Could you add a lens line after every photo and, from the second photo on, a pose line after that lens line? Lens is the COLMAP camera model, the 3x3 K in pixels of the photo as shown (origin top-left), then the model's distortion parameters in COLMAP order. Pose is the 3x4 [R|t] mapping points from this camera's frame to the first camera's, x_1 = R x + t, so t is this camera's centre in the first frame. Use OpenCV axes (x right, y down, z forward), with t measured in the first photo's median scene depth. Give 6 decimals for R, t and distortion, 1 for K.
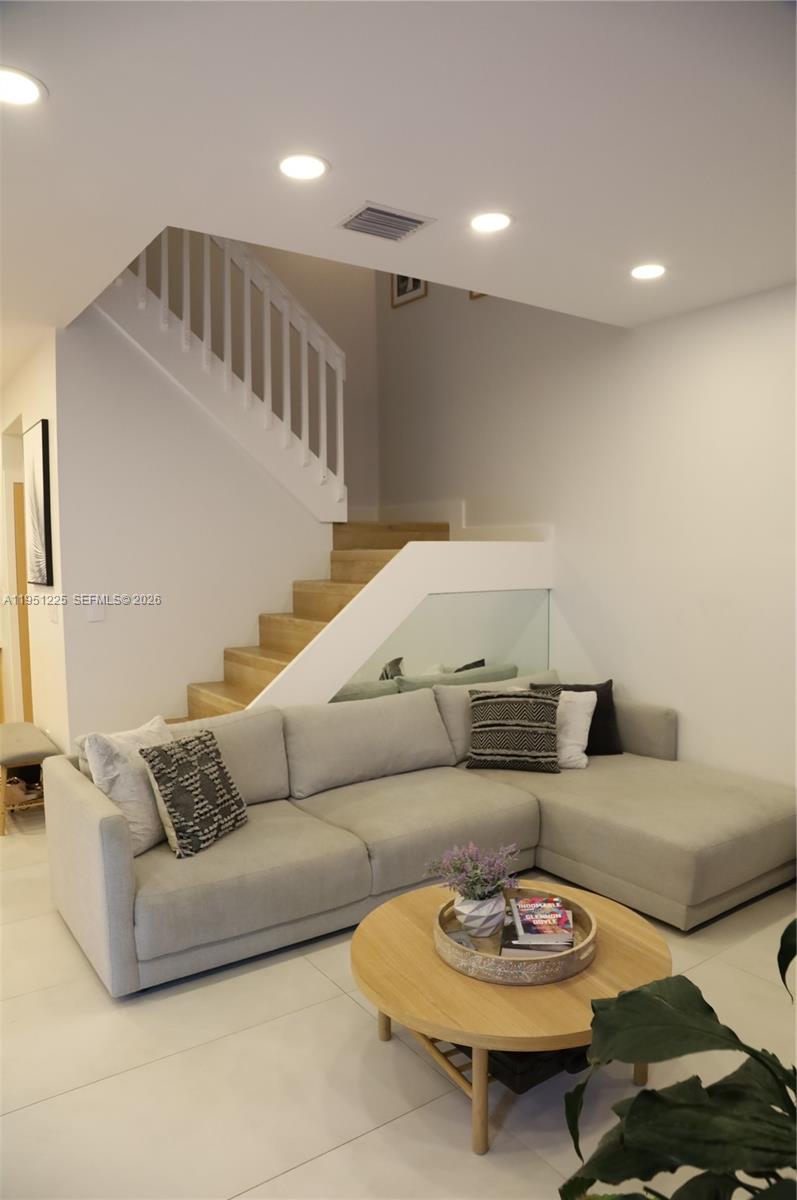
lens RADIAL K [[805.8, 0, 403.1], [0, 805.8, 622.0], [0, 0, 1]] dist [-0.129555, 0.070467]
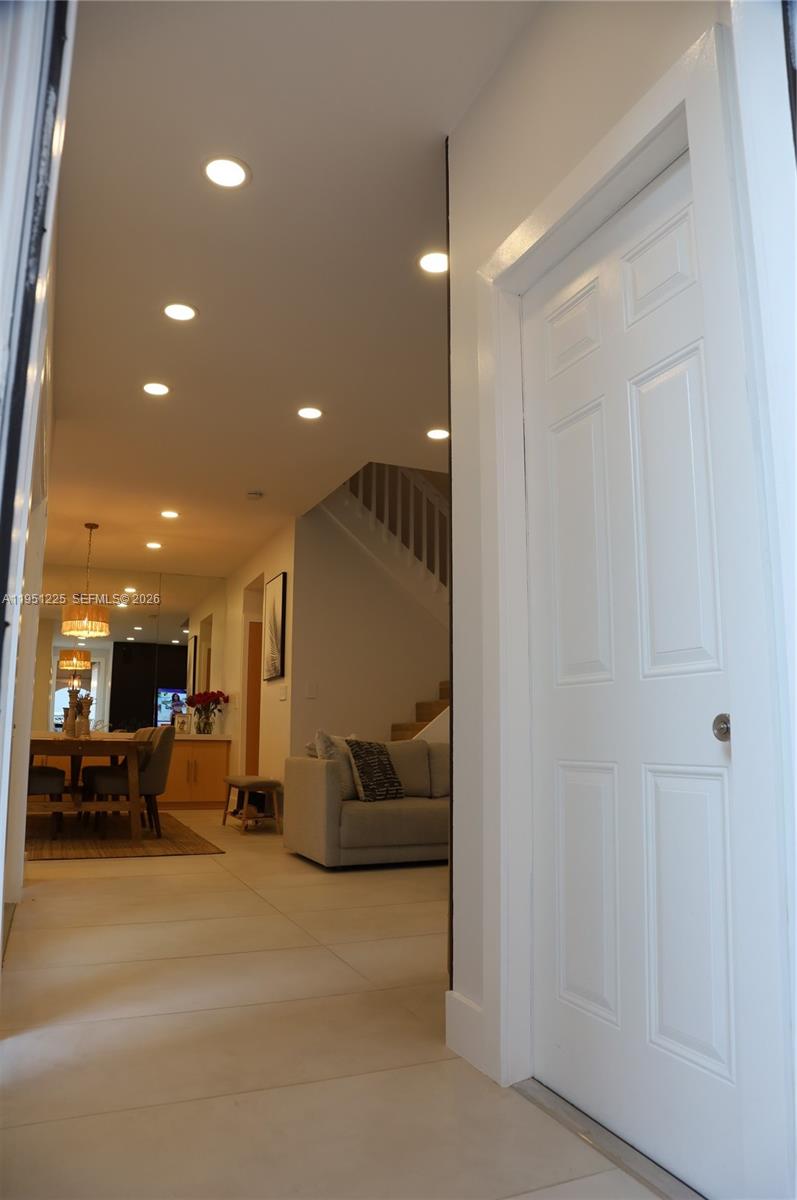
lens RADIAL K [[805.8, 0, 403.1], [0, 805.8, 622.0], [0, 0, 1]] dist [-0.129555, 0.070467]
pose [[0.979928, -0.015782, -0.198725, 0.151333], [-0.028956, 0.975022, -0.220214, 0.283222], [0.197236, 0.221548, 0.954994, -0.726732]]
